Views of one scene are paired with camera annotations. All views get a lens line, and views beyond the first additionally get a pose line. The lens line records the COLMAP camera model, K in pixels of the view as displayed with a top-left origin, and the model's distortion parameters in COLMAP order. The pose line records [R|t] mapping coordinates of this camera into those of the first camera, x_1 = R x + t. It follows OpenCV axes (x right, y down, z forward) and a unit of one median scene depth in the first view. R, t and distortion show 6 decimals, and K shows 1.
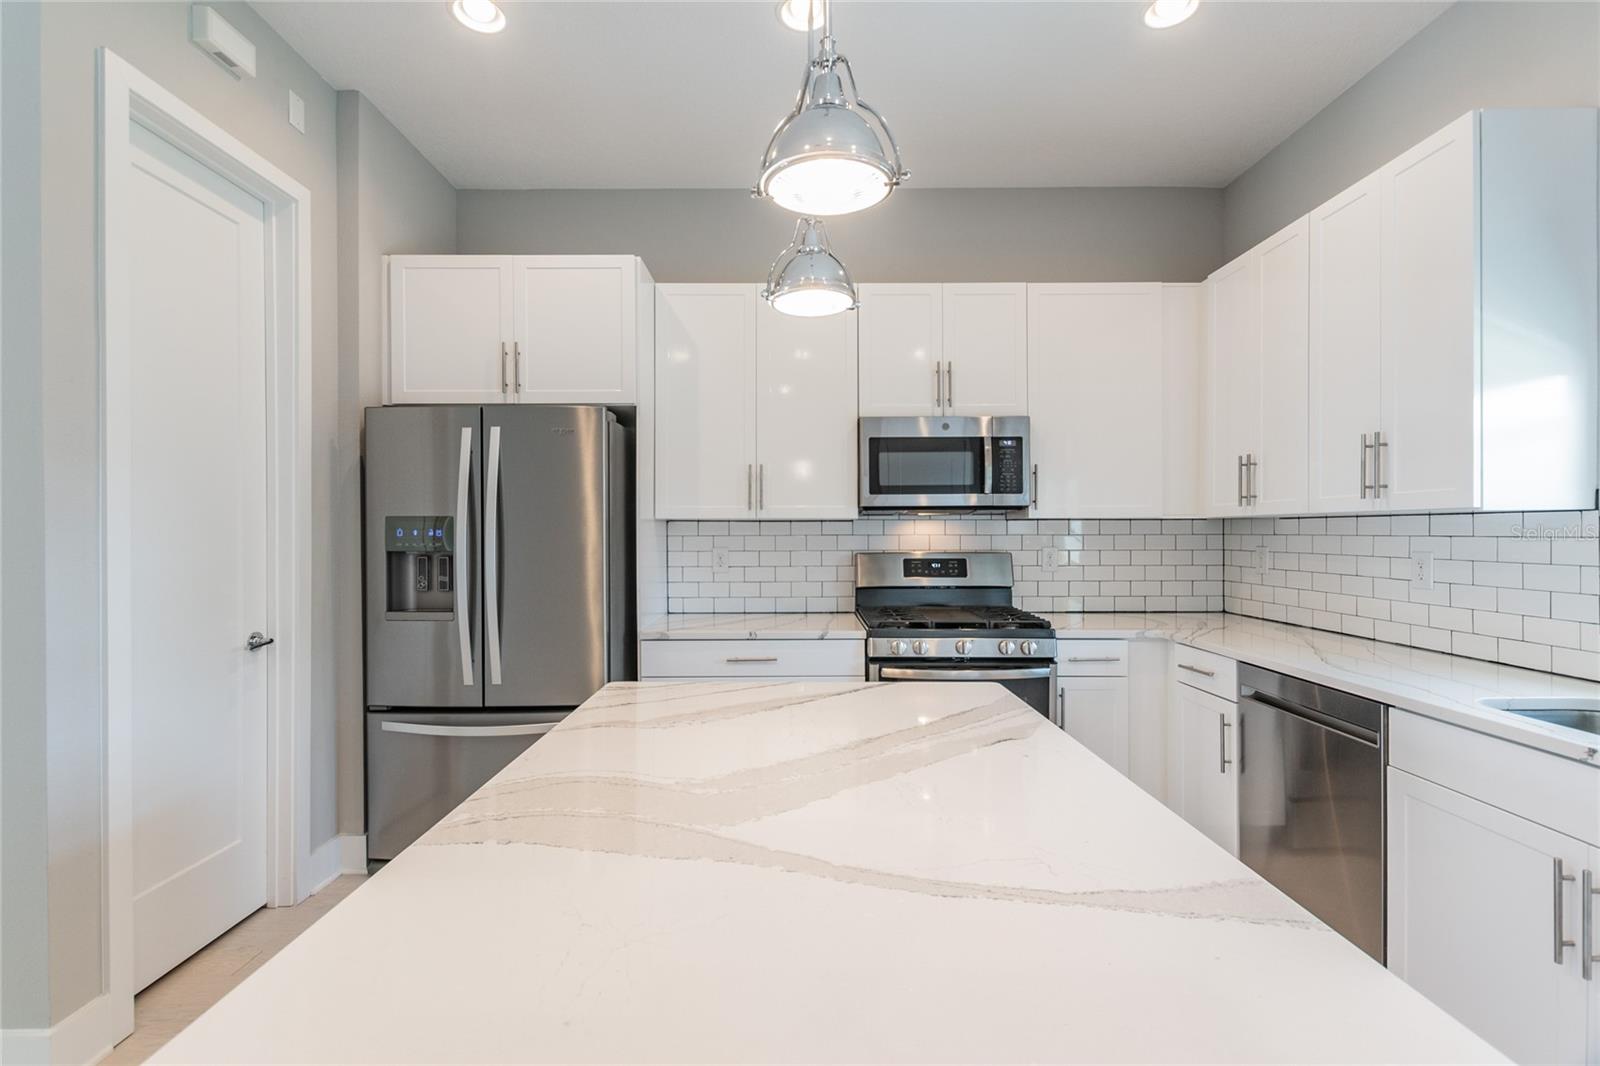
lens RADIAL K [[708.7, 0, 786.1], [0, 708.7, 534.9], [0, 0, 1]] dist [0.008775, 0.000362]
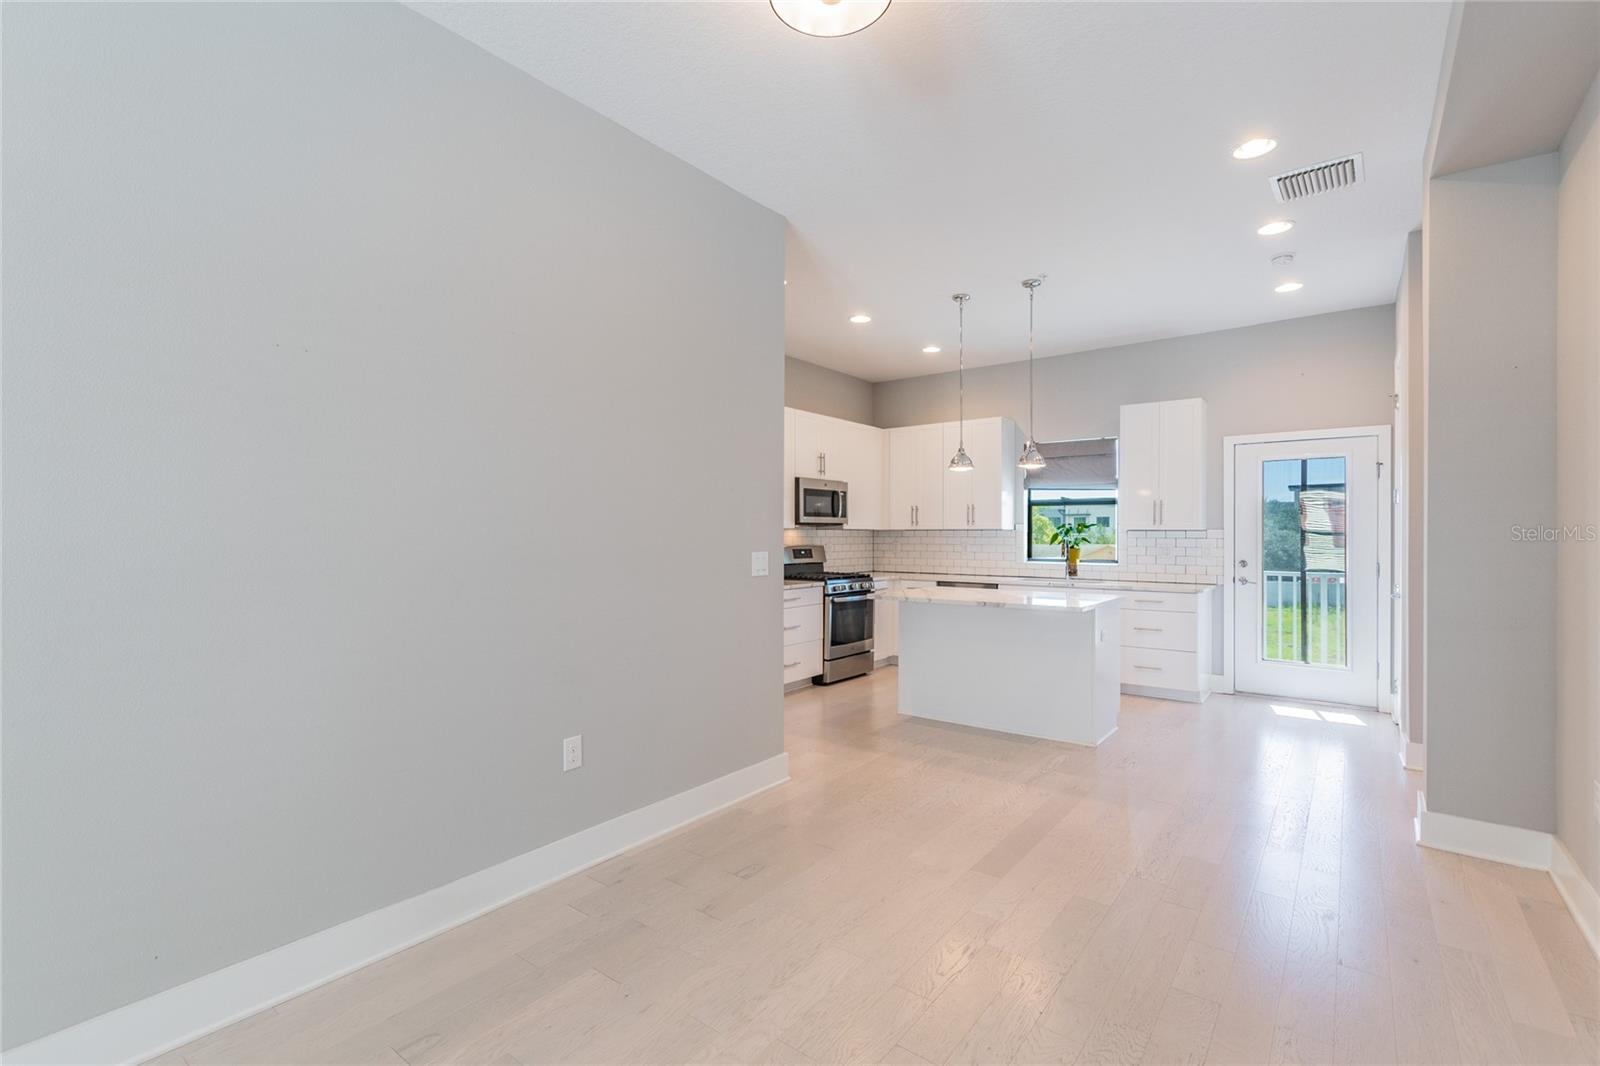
lens RADIAL K [[723.2, 0, 801.7], [0, 723.2, 532.4], [0, 0, 1]] dist [0.001697, 0.000141]
pose [[0.608577, 0.005736, 0.793474, -1.589169], [0.001413, 0.999964, -0.008312, 0.005060], [-0.793494, 0.006179, 0.608547, -0.251191]]
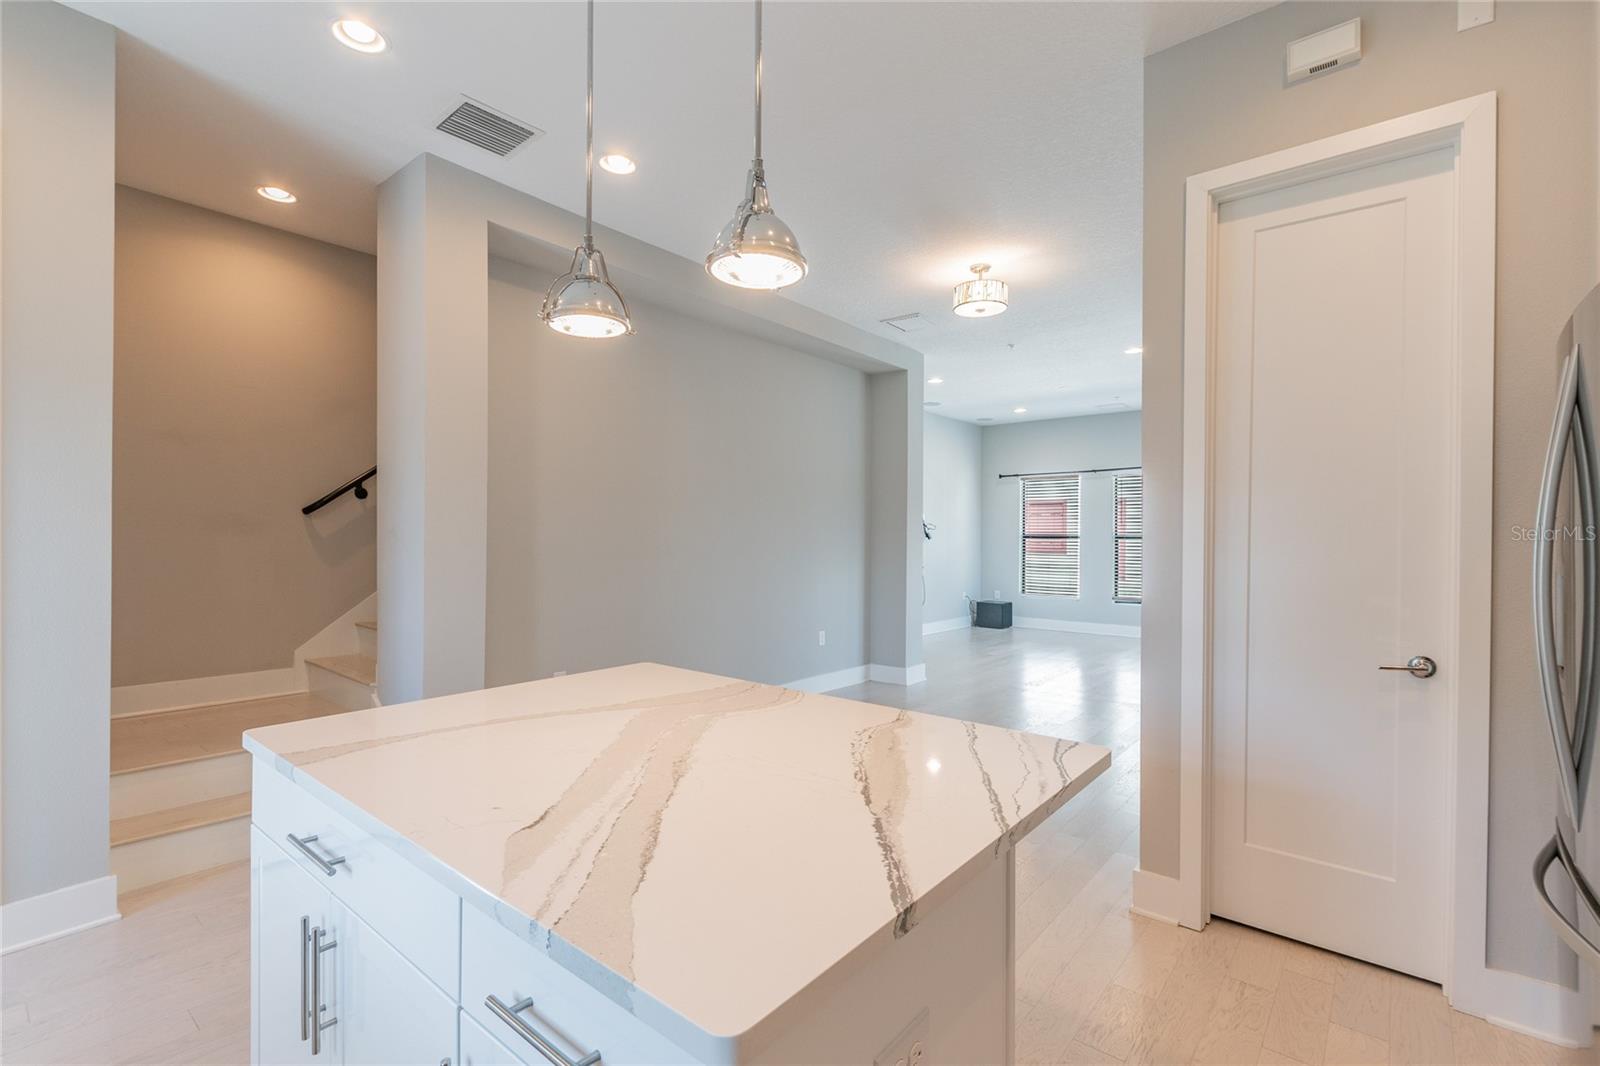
lens RADIAL K [[723.2, 0, 801.7], [0, 723.2, 532.4], [0, 0, 1]] dist [0.001697, 0.000141]
pose [[-0.633685, -0.006758, -0.773562, 0.336450], [-0.009969, 0.999950, -0.000569, -0.004090], [0.773527, 0.007351, -0.633720, 0.793809]]
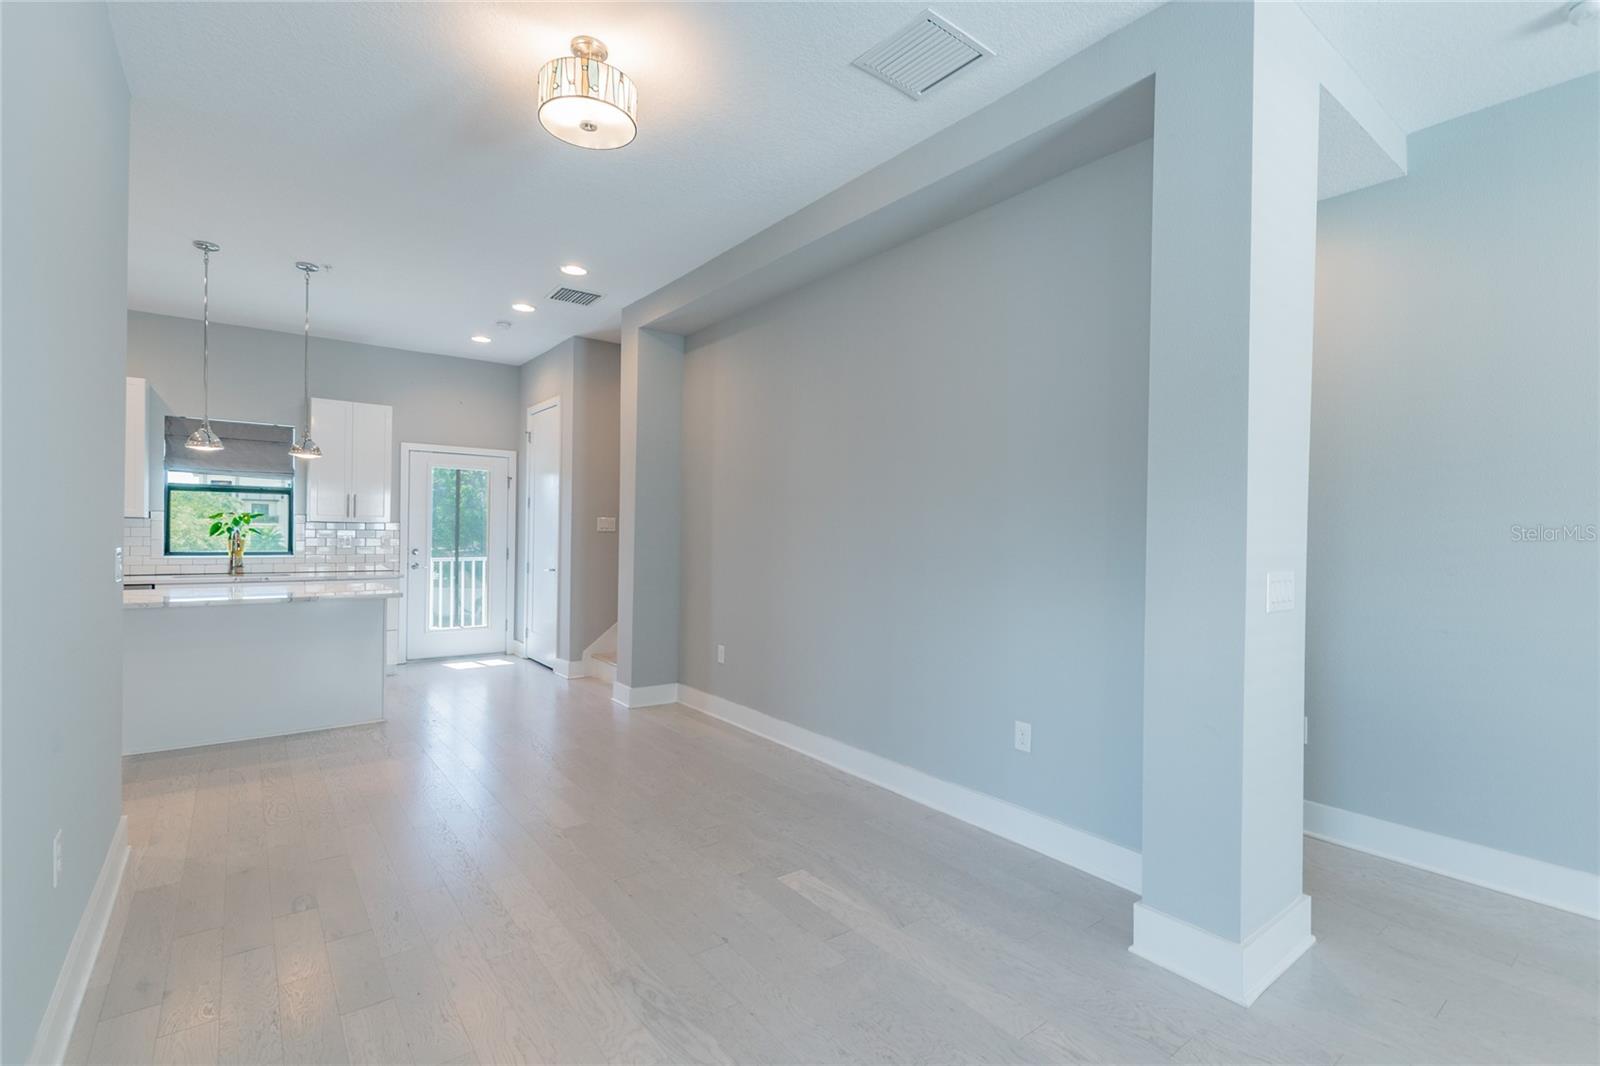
lens RADIAL K [[723.2, 0, 801.7], [0, 723.2, 532.4], [0, 0, 1]] dist [0.001697, 0.000141]
pose [[-0.612241, -0.006282, 0.790646, -1.906117], [-0.008961, 0.999959, 0.001007, -0.001391], [-0.790620, -0.006469, -0.612273, 0.441526]]
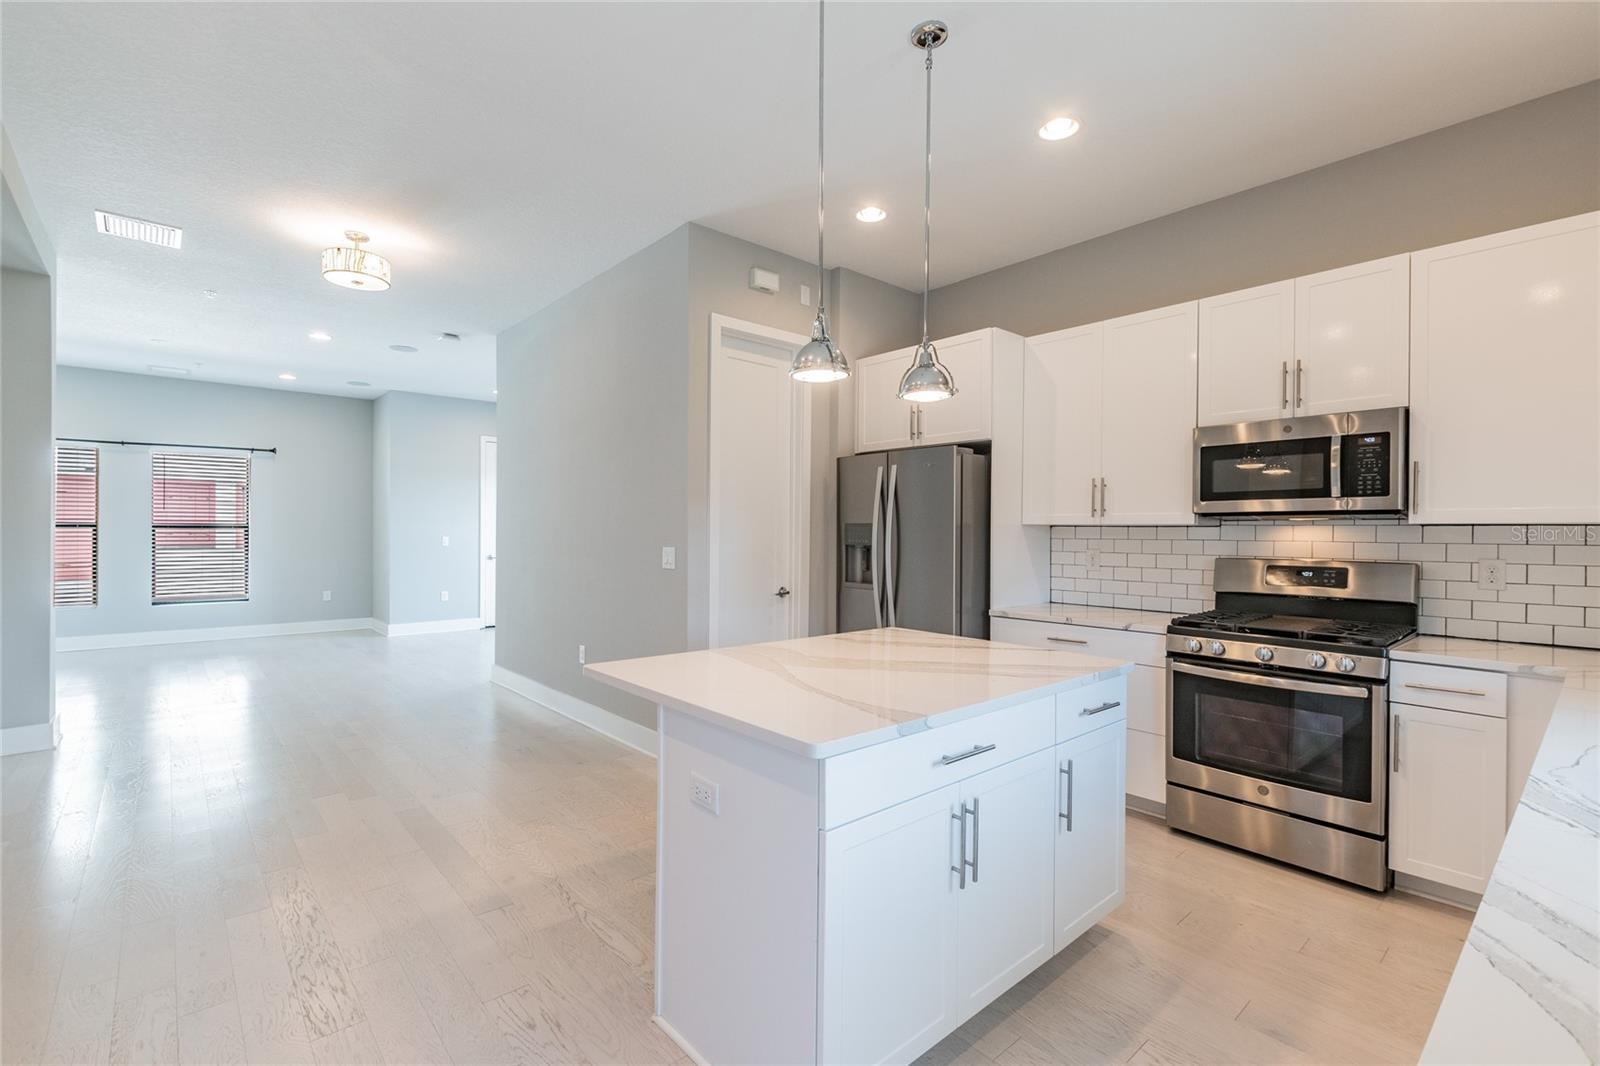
lens RADIAL K [[708.7, 0, 786.1], [0, 708.7, 534.9], [0, 0, 1]] dist [0.008775, 0.000362]
pose [[0.655141, 0.010870, -0.755428, 0.521261], [-0.014155, 0.999898, 0.002112, -0.000851], [0.755374, 0.009310, 0.655228, -0.154338]]
